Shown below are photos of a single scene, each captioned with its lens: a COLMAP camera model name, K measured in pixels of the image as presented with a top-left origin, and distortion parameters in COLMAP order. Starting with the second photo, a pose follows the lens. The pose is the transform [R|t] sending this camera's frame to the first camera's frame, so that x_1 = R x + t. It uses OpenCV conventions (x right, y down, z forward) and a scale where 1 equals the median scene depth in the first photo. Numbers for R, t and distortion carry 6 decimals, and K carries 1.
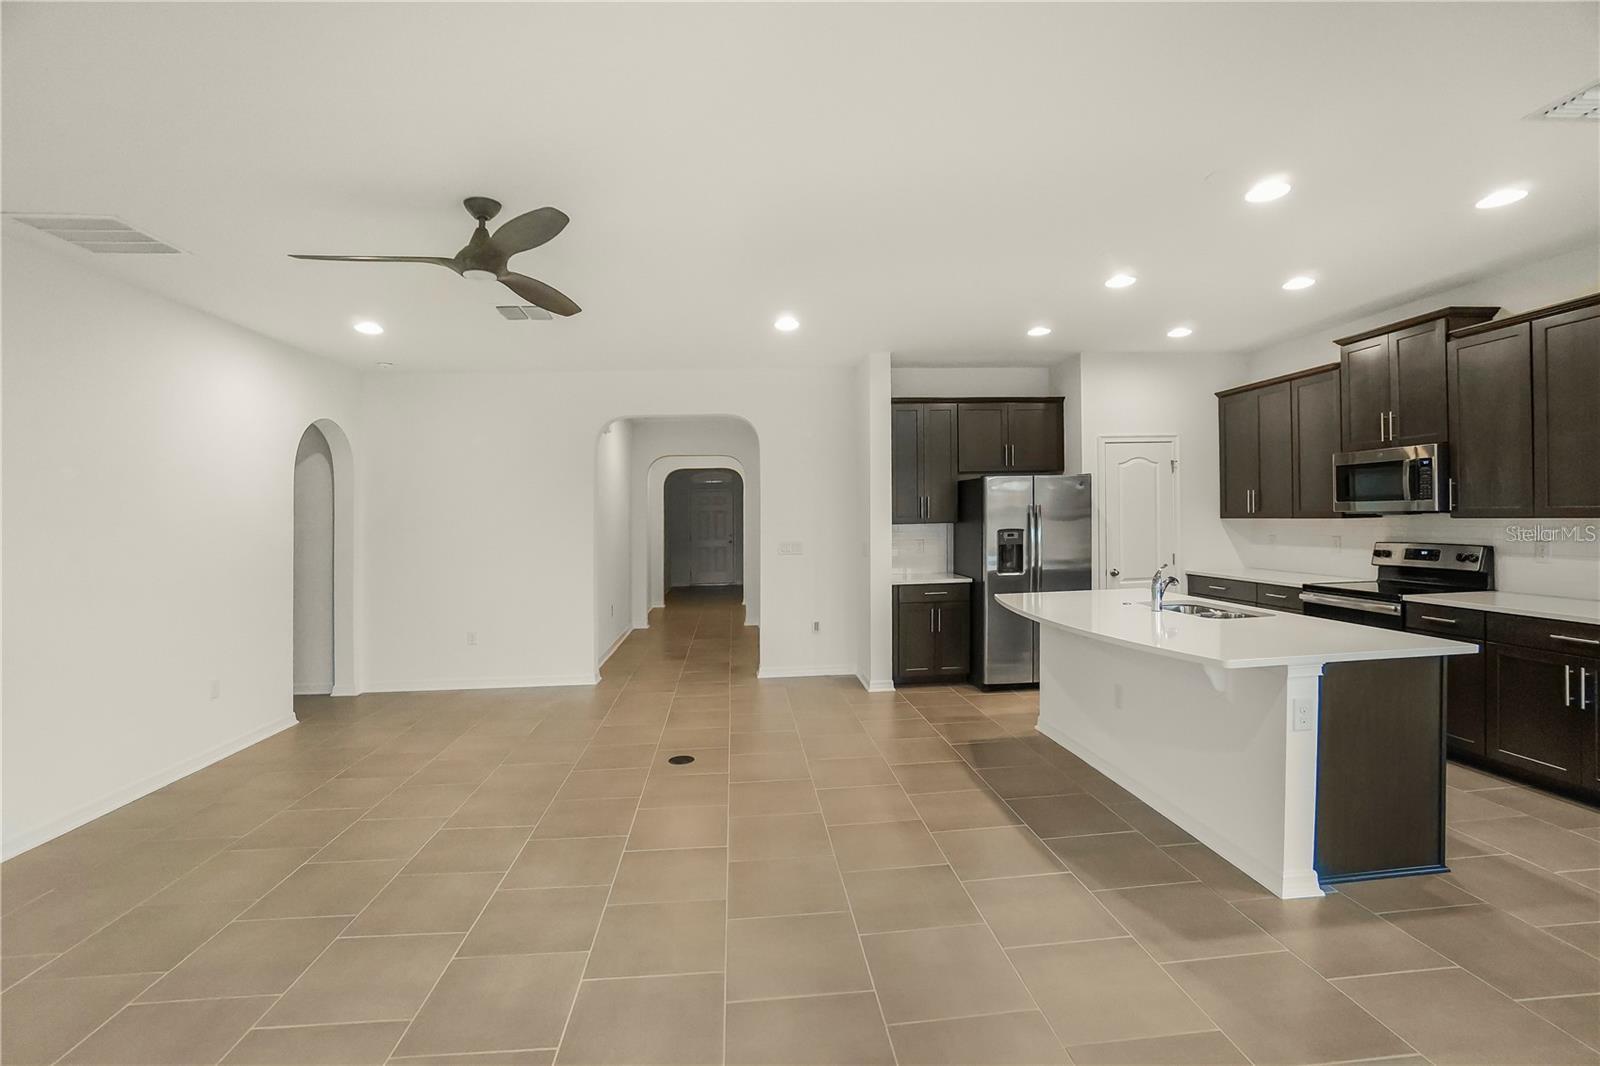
lens RADIAL K [[705.2, 0, 800.2], [0, 705.2, 500.5], [0, 0, 1]] dist [-0.050258, 0.000283]
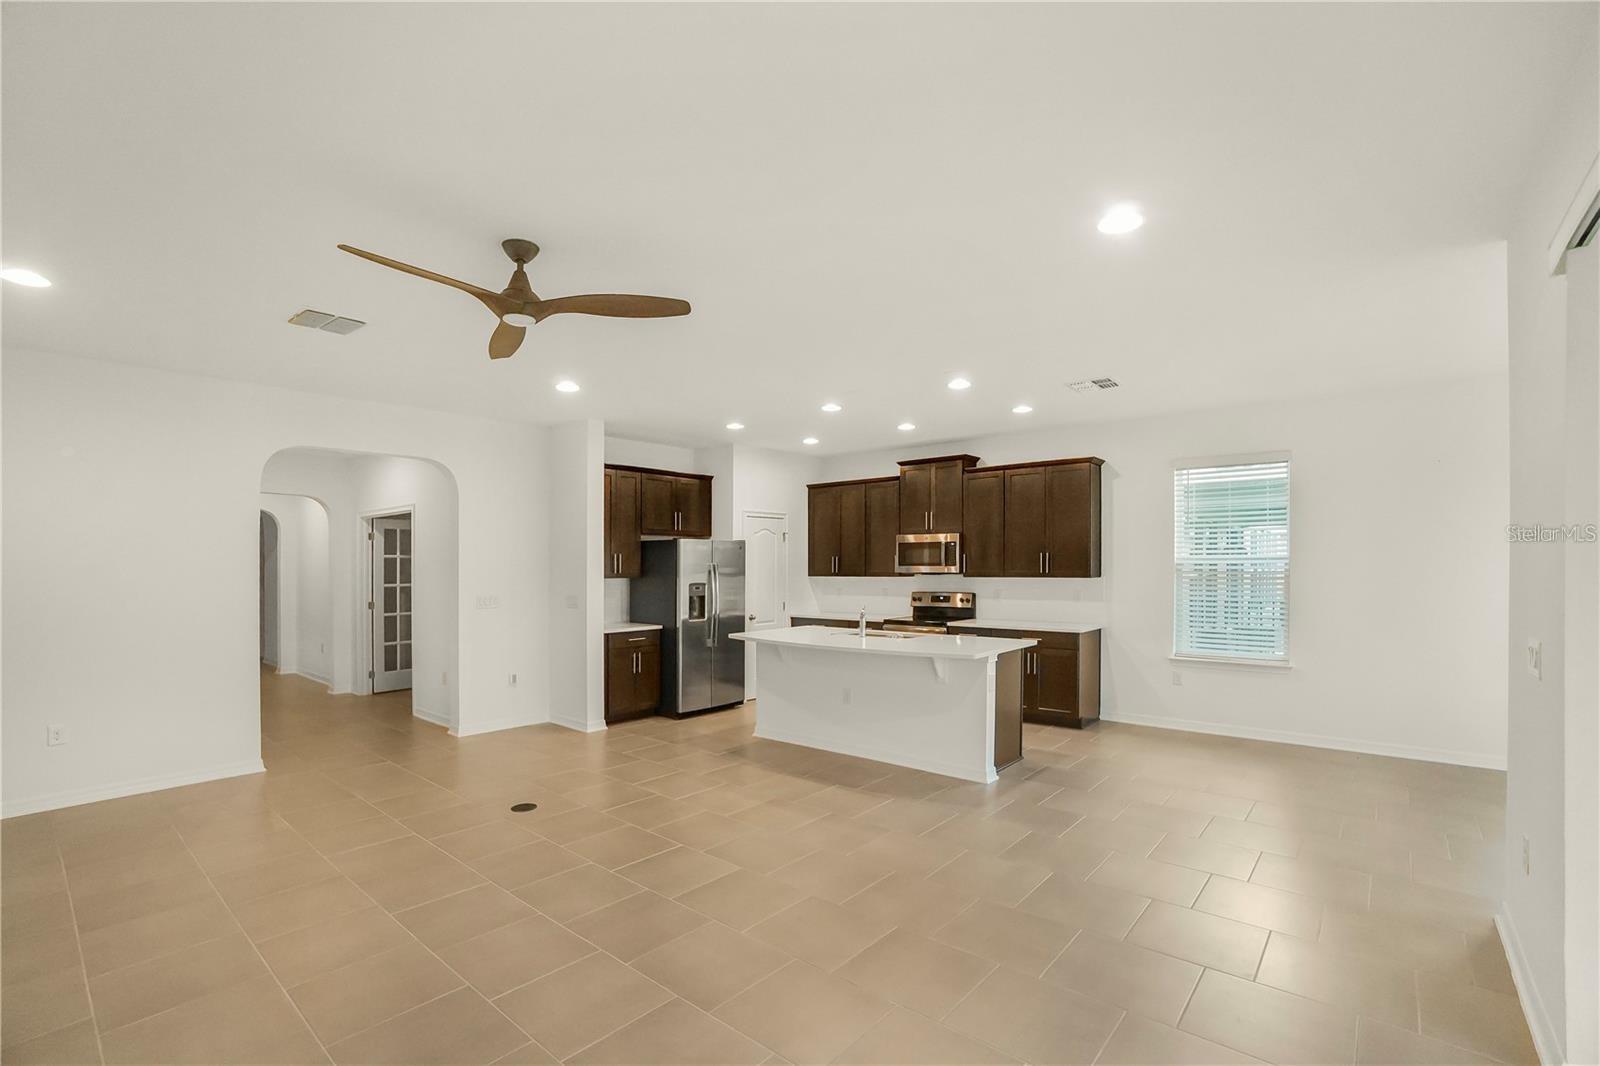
lens RADIAL K [[703.8, 0, 799.7], [0, 703.8, 576.0], [0, 0, 1]] dist [-0.148156, 0.000080]
pose [[0.710594, 0.008132, 0.703556, -0.426544], [-0.025469, 0.999575, 0.014170, 0.006469], [-0.703142, -0.027988, 0.710499, 0.018695]]
